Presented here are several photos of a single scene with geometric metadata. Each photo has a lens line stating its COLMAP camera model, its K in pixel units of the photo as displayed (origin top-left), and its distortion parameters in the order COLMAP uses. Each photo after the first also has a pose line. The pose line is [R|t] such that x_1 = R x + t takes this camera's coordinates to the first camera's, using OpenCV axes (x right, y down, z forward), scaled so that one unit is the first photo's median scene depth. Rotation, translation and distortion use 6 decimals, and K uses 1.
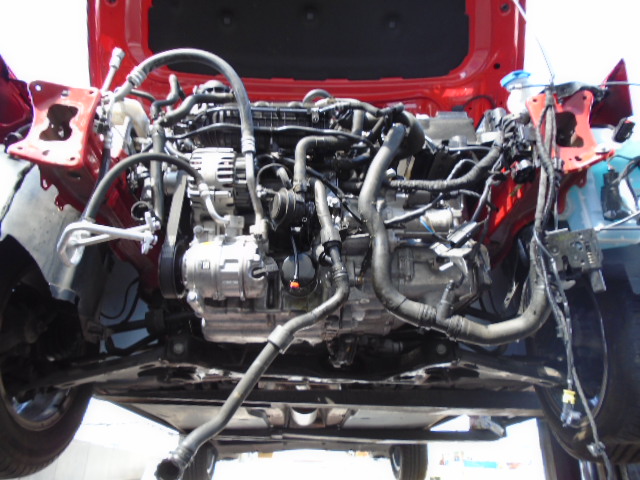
lens RADIAL K [[491.1, 0, 320.9], [0, 491.1, 237.2], [0, 0, 1]] dist [-0.012022, -0.000339]
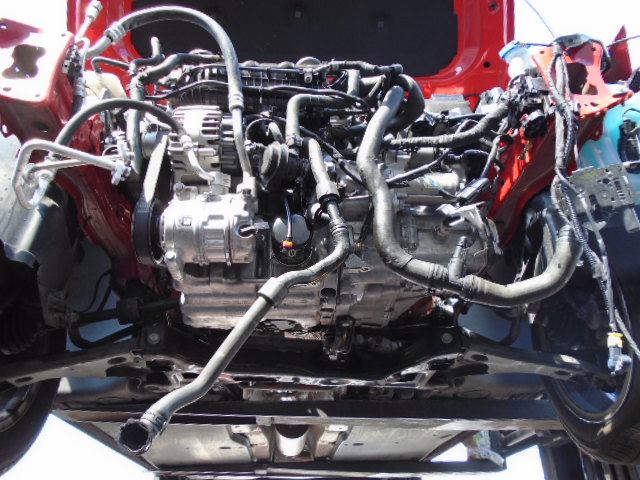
lens RADIAL K [[491.1, 0, 320.9], [0, 491.1, 237.2], [0, 0, 1]] dist [-0.012022, -0.000339]
pose [[0.999324, -0.004078, 0.036525, -0.024038], [0.007618, 0.995226, -0.097301, 0.158410], [-0.035954, 0.097513, 0.994585, 0.108482]]
